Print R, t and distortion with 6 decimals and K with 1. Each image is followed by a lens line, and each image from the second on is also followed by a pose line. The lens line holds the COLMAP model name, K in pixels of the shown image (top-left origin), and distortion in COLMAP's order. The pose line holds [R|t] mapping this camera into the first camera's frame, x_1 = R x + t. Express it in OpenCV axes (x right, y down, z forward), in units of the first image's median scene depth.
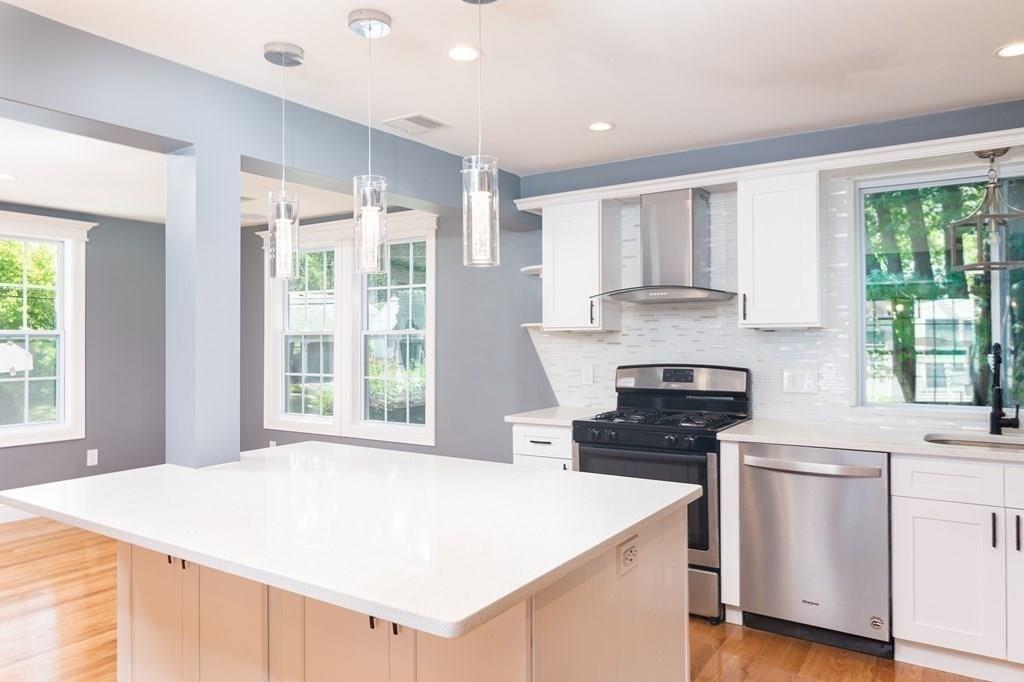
lens RADIAL K [[685.7, 0, 511.0], [0, 685.7, 336.3], [0, 0, 1]] dist [-0.011615, 0.000688]
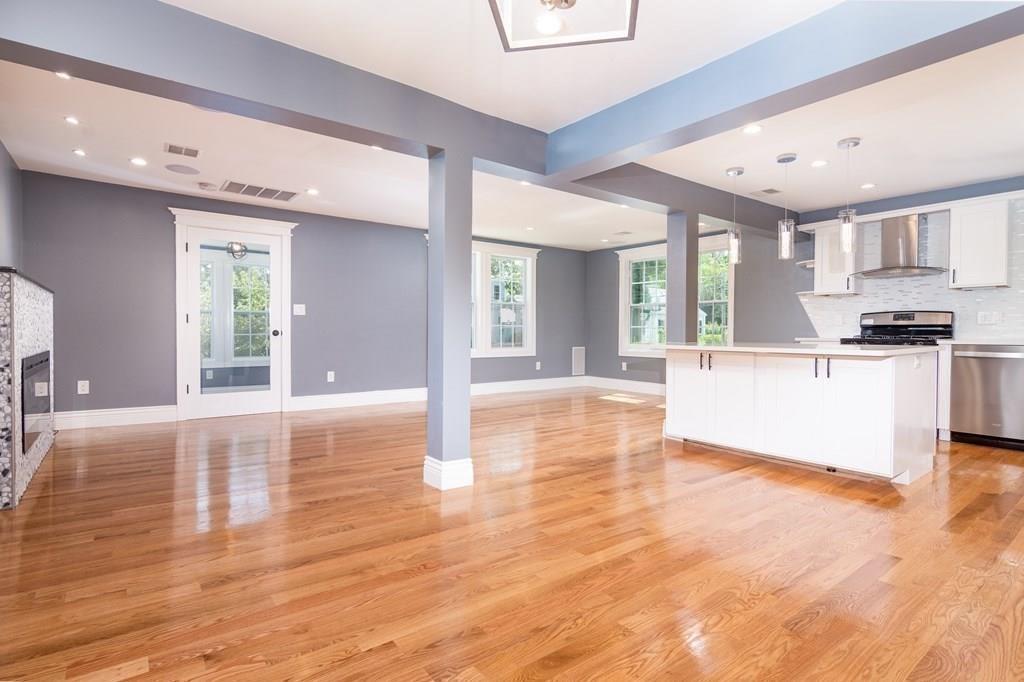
lens RADIAL K [[497.7, 0, 508.7], [0, 497.7, 339.9], [0, 0, 1]] dist [-0.000387, 0.000658]
pose [[0.948322, 0.015394, -0.316937, -0.327983], [-0.009079, 0.999730, 0.021393, 0.098053], [0.317180, -0.017410, 0.948205, -0.585147]]
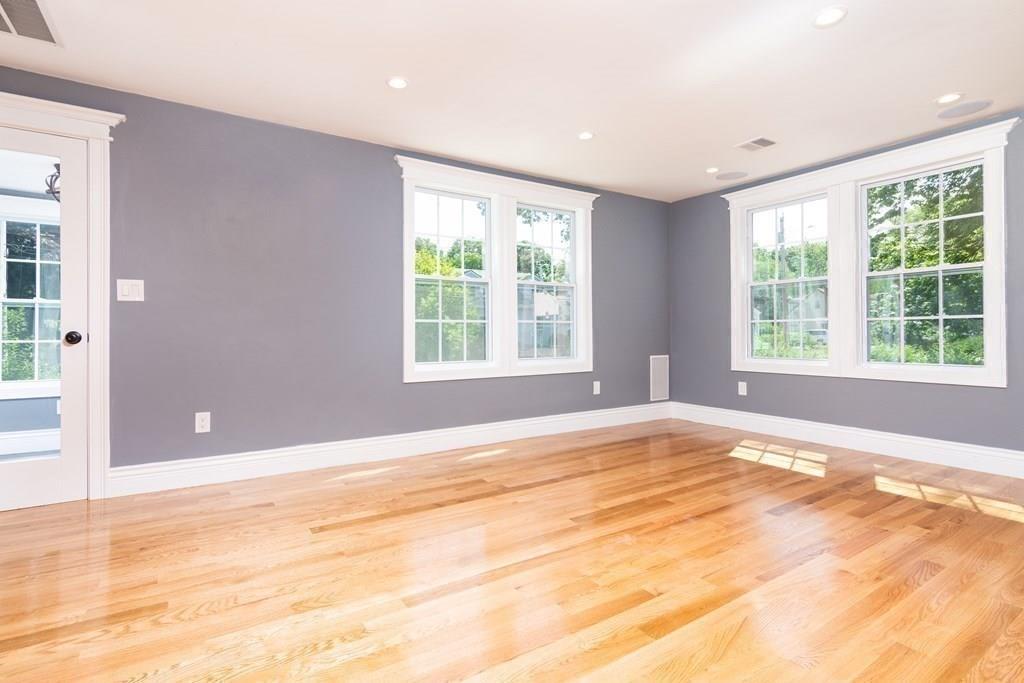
lens RADIAL K [[497.7, 0, 496.1], [0, 497.7, 331.2], [0, 0, 1]] dist [-0.000387, 0.000658]
pose [[0.918962, -0.000029, -0.394347, -0.604978], [0.000840, 0.999998, 0.001883, 0.105155], [0.394346, -0.002062, 0.918960, 0.167685]]
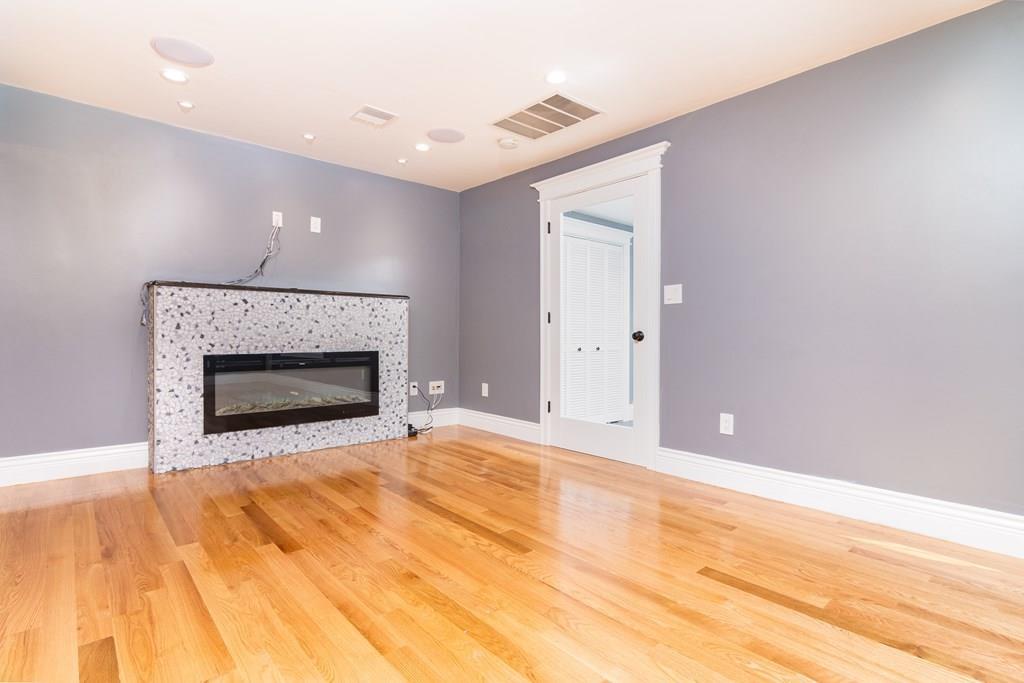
lens RADIAL K [[497.7, 0, 517.8], [0, 497.7, 339.5], [0, 0, 1]] dist [-0.000387, 0.000658]
pose [[-0.225759, 0.006028, -0.974165, -0.524264], [-0.003322, 0.999970, 0.006958, 0.116797], [0.974178, 0.004807, -0.225732, 0.571503]]
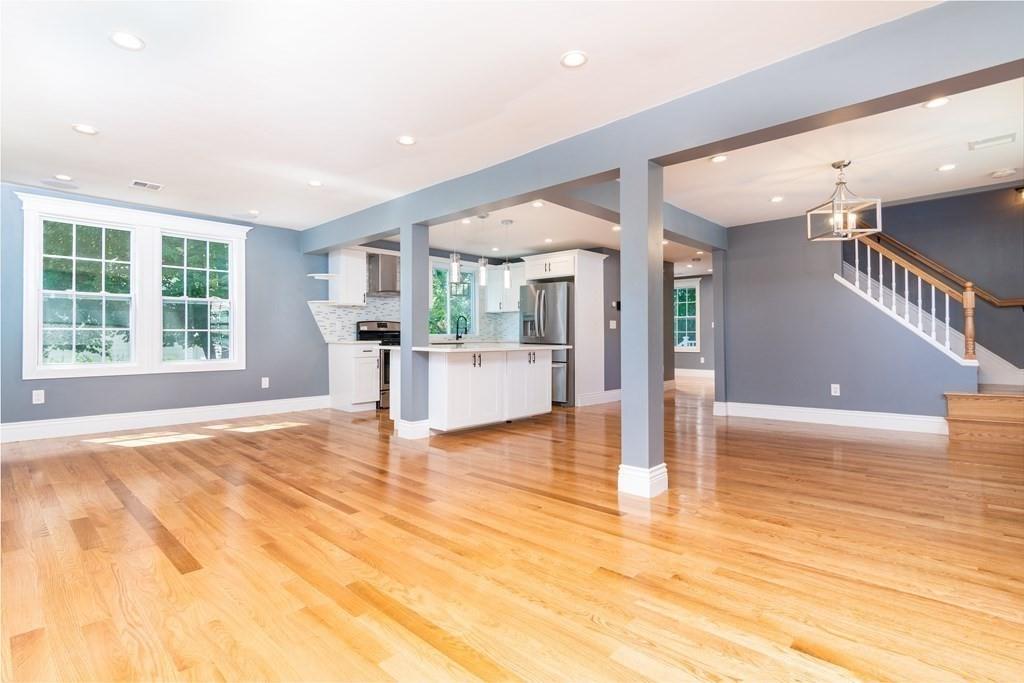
lens RADIAL K [[497.7, 0, 503.9], [0, 497.7, 338.1], [0, 0, 1]] dist [-0.000387, 0.000658]
pose [[0.164198, 0.002269, 0.986425, -1.519899], [-0.002687, 0.999995, -0.001853, 0.106682], [-0.986424, -0.002347, 0.164204, 0.229245]]
